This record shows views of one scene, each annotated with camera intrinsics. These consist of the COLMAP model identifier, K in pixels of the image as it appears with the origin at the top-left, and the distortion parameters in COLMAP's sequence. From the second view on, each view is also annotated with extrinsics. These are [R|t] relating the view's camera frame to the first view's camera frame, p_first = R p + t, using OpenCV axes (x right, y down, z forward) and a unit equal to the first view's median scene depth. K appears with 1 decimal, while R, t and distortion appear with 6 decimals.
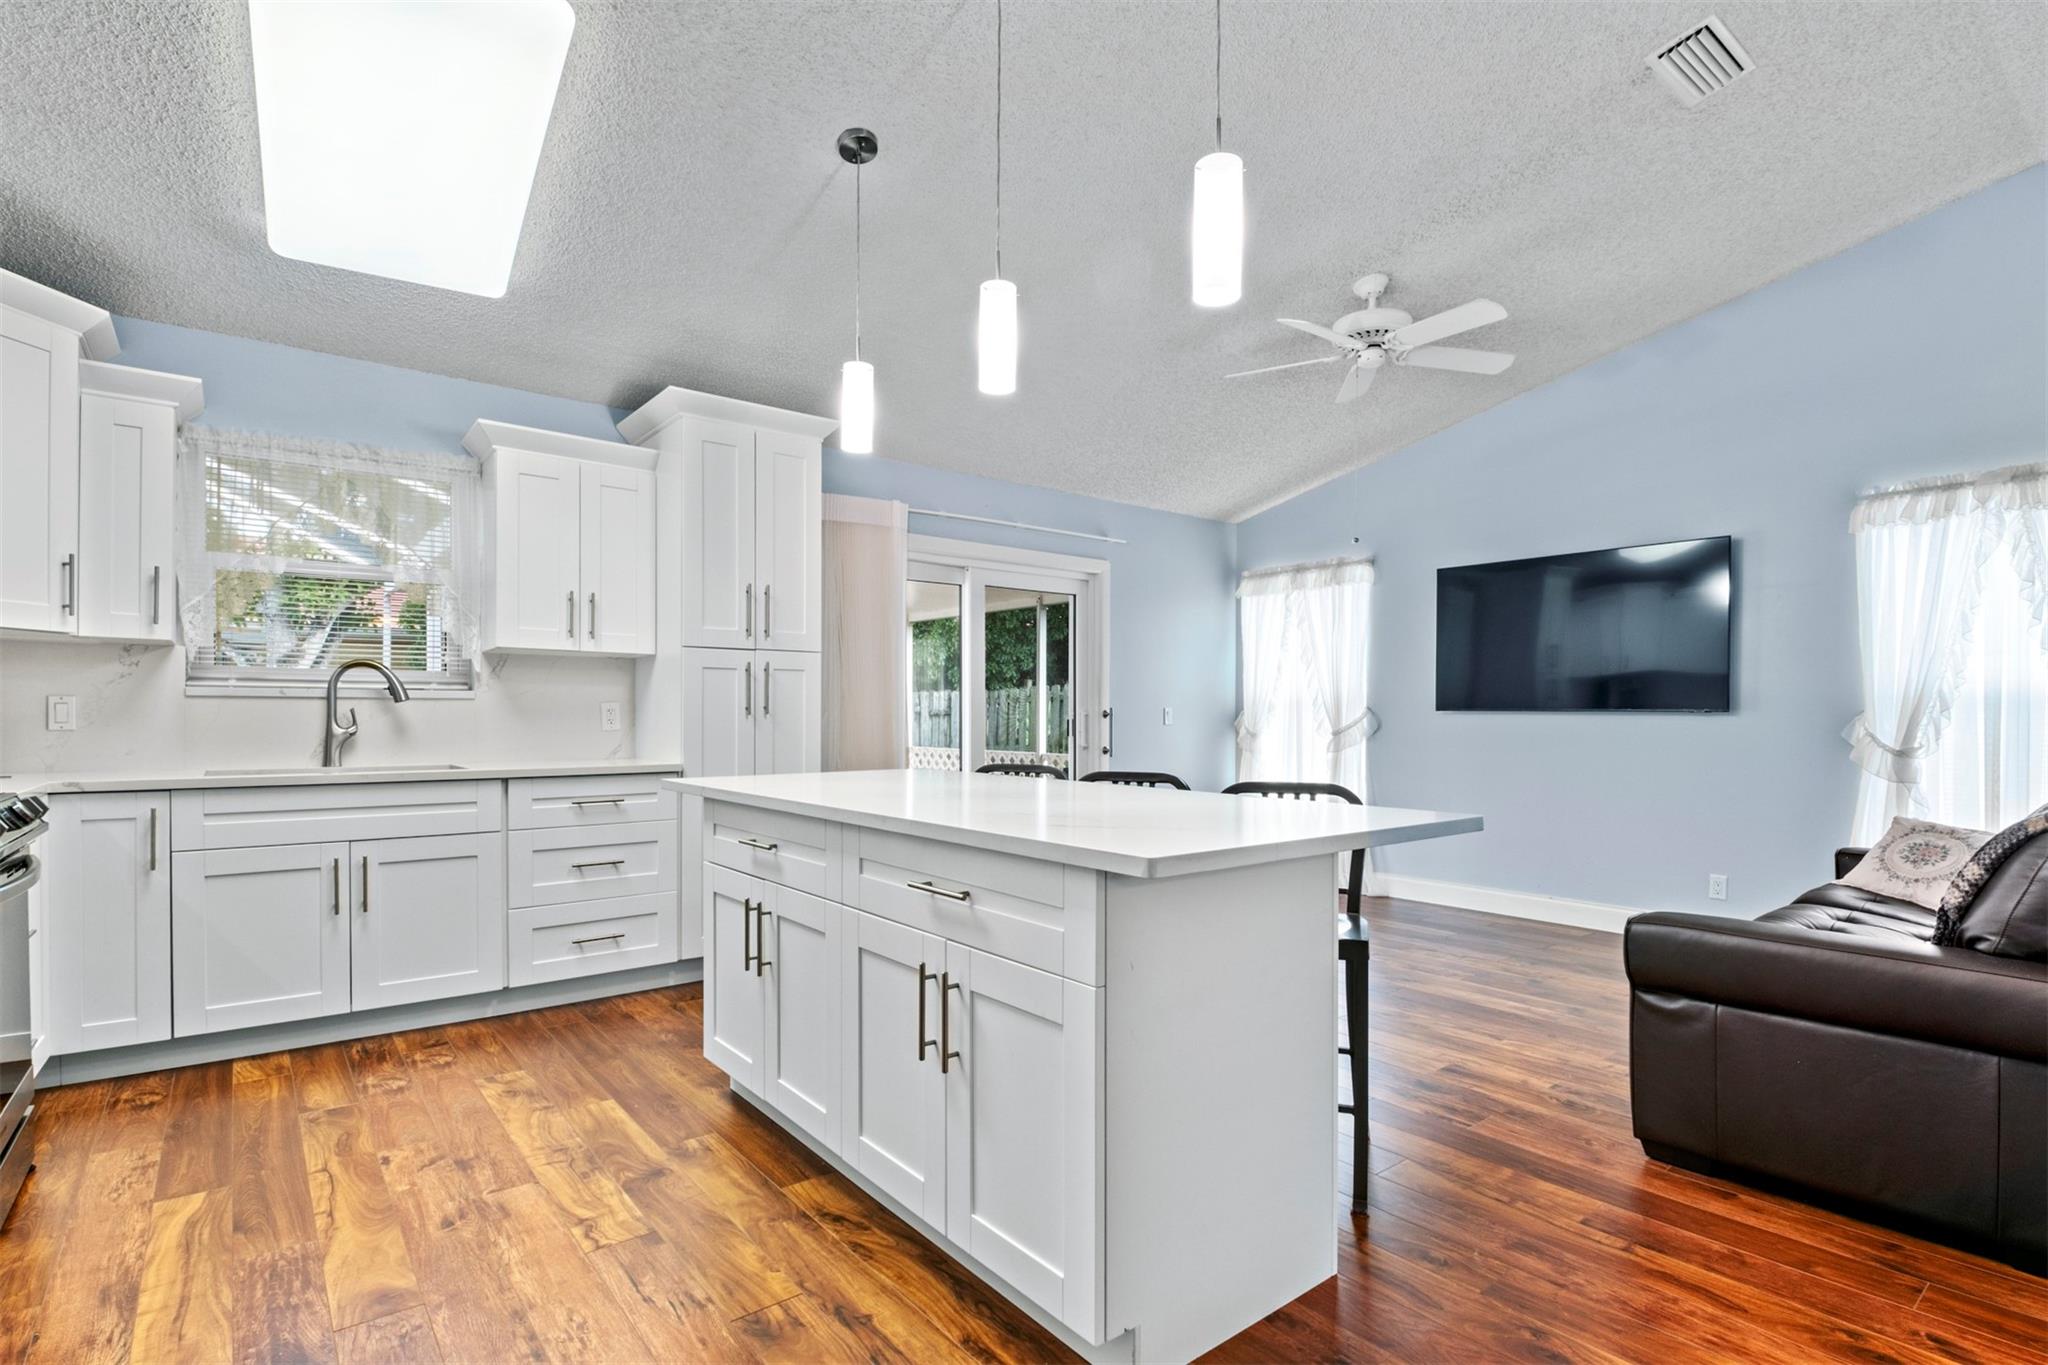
lens RADIAL K [[981.7, 0, 1024.0], [0, 981.7, 682.5], [0, 0, 1]] dist [0.001639, -0.000738]
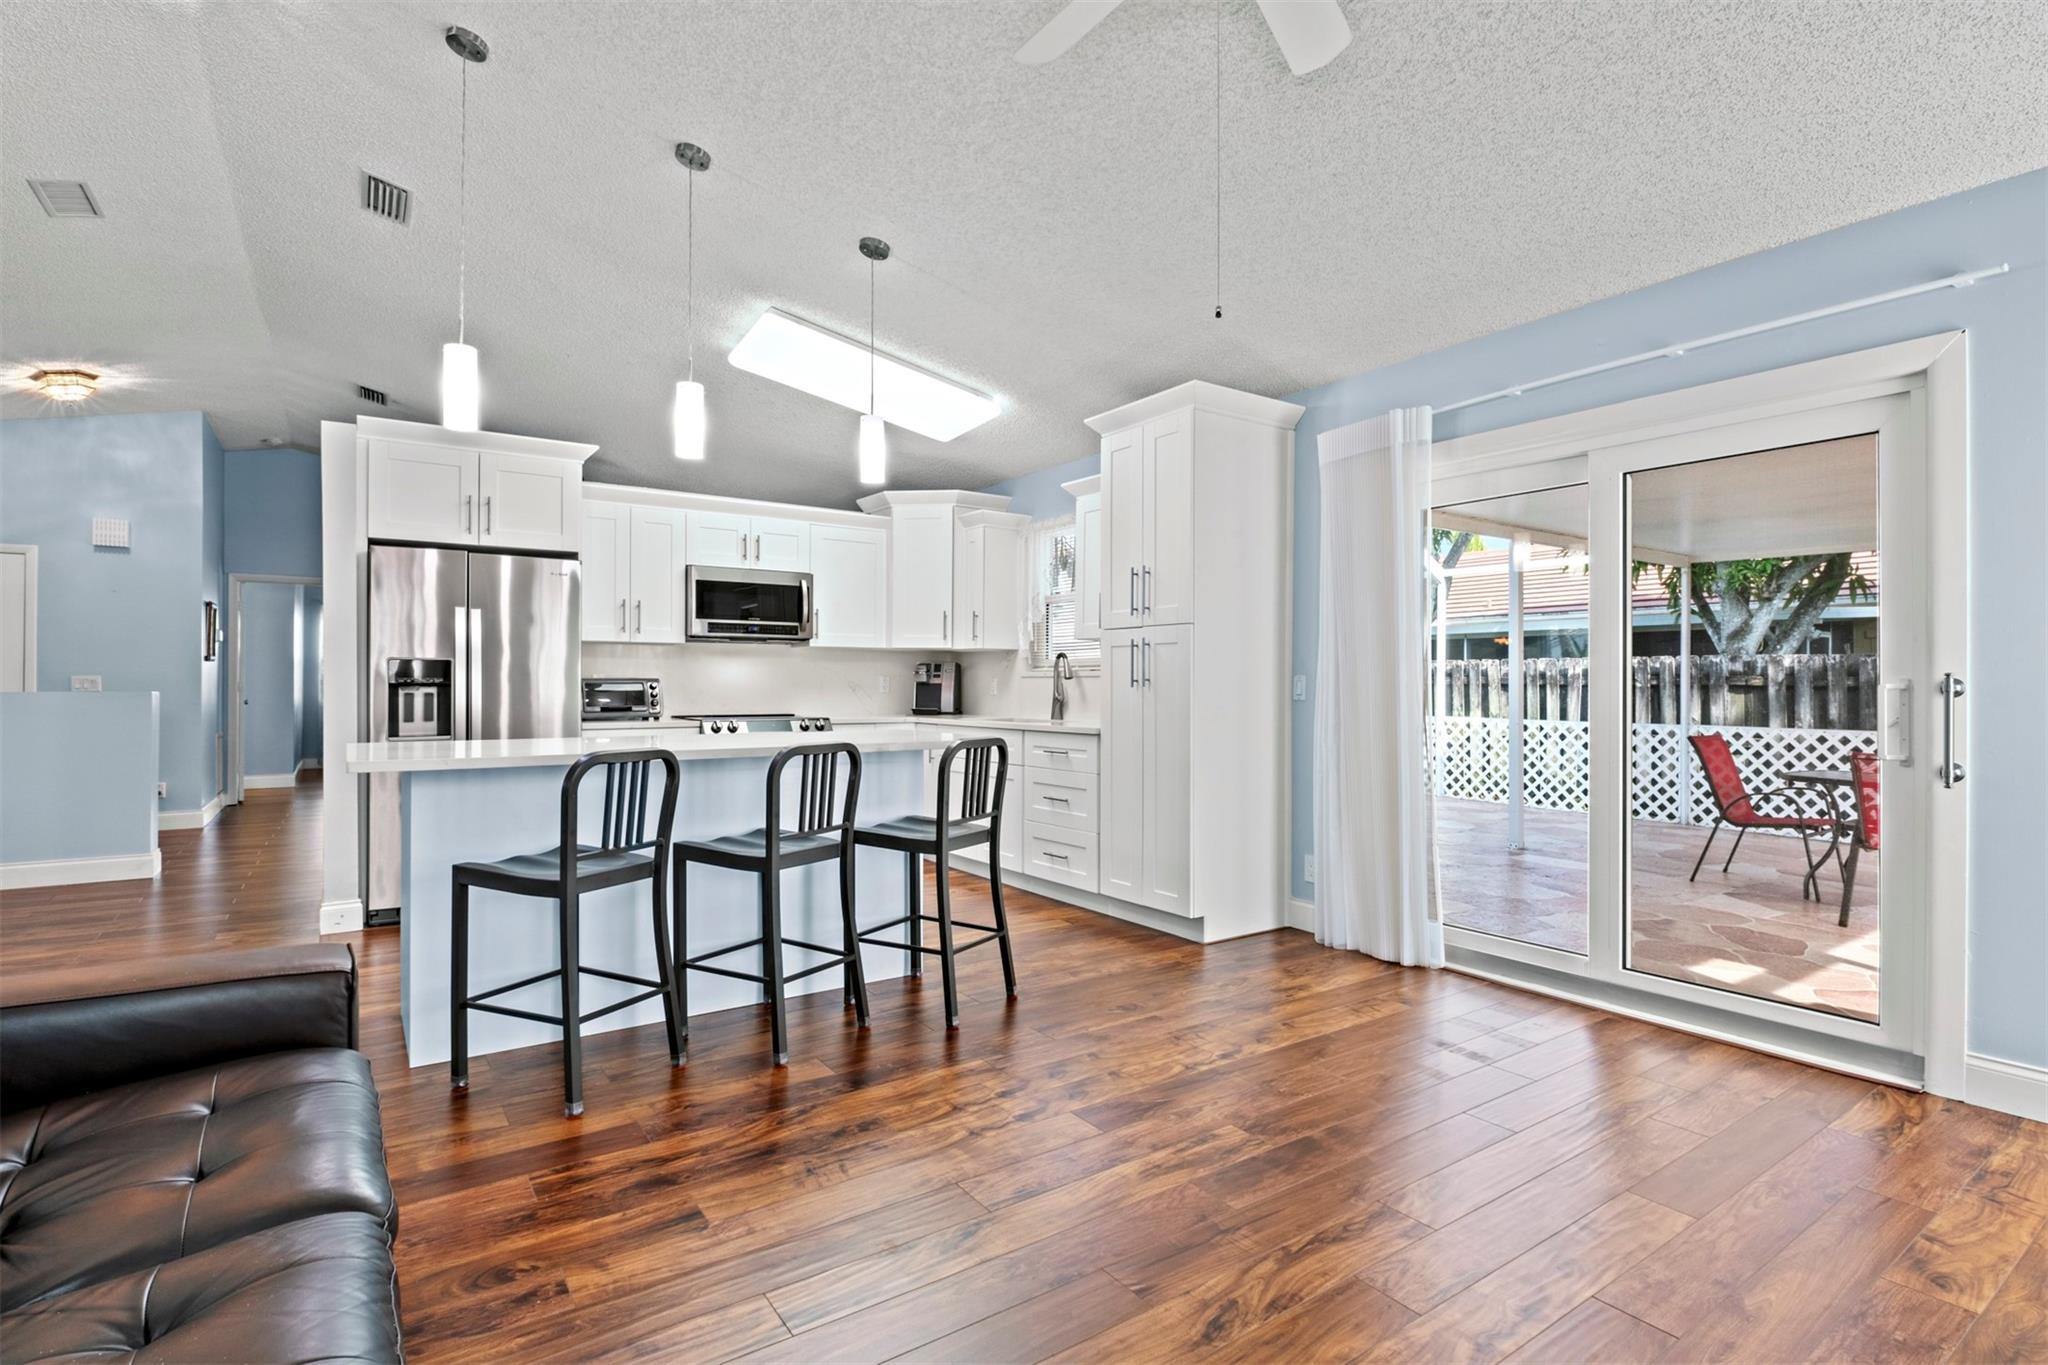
lens RADIAL K [[981.7, 0, 1024.0], [0, 981.7, 682.5], [0, 0, 1]] dist [0.001639, -0.000738]
pose [[-0.076195, -0.008869, -0.997054, 0.816942], [0.031051, 0.999454, -0.011263, 0.036281], [0.996609, -0.031817, -0.075878, 0.970876]]
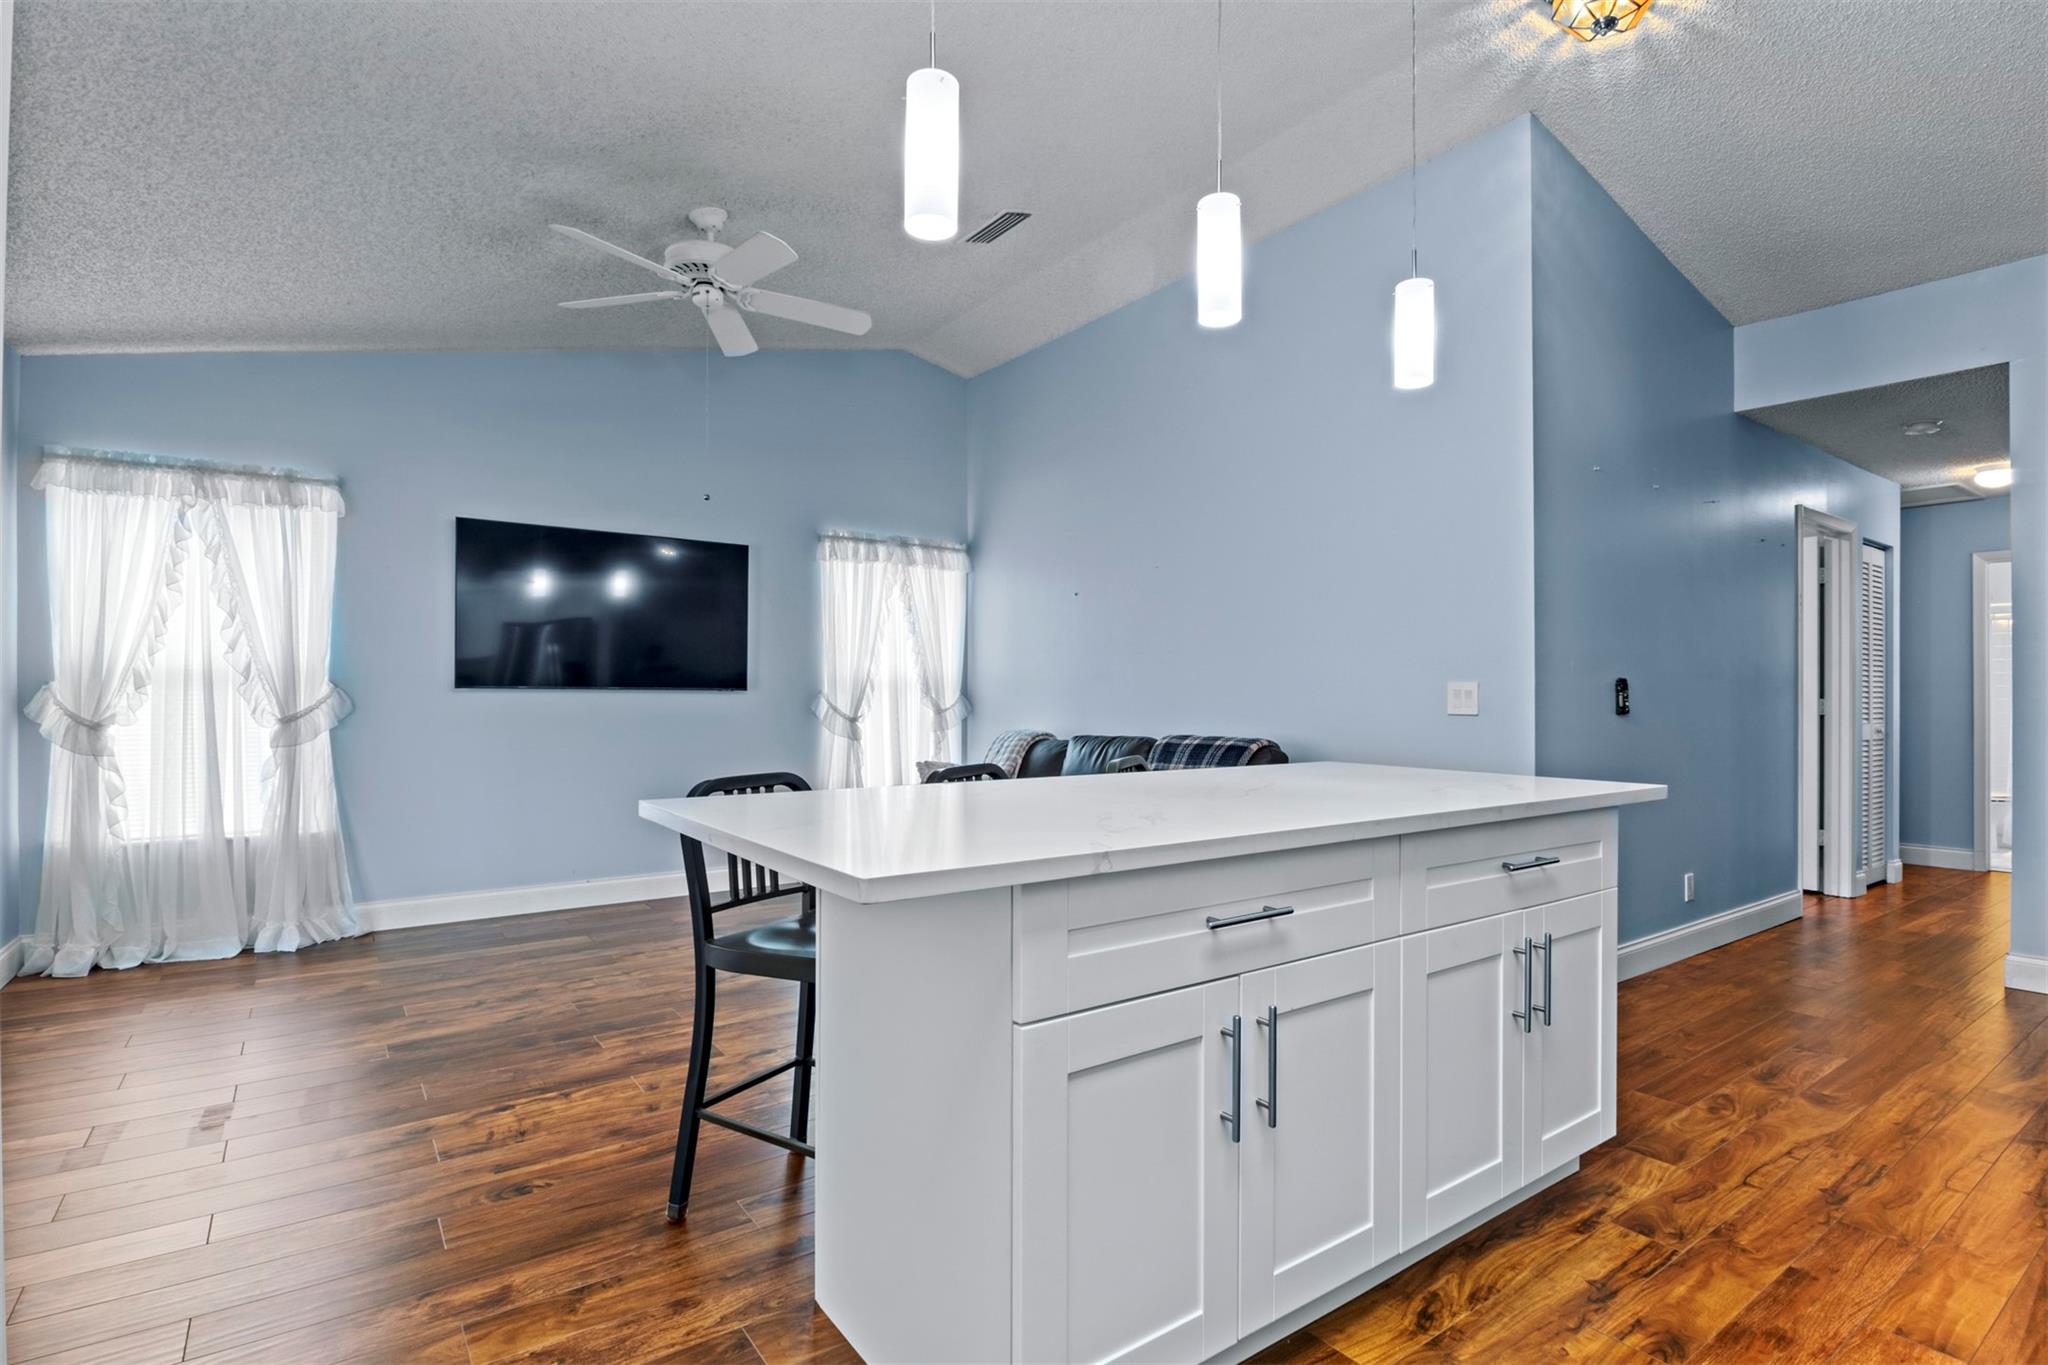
lens RADIAL K [[981.7, 0, 1024.0], [0, 981.7, 682.5], [0, 0, 1]] dist [0.001639, -0.000738]
pose [[0.056181, 0.009452, 0.998376, -0.541061], [-0.033428, 0.999412, -0.007581, 0.019662], [-0.997861, -0.032948, 0.056464, 0.686682]]
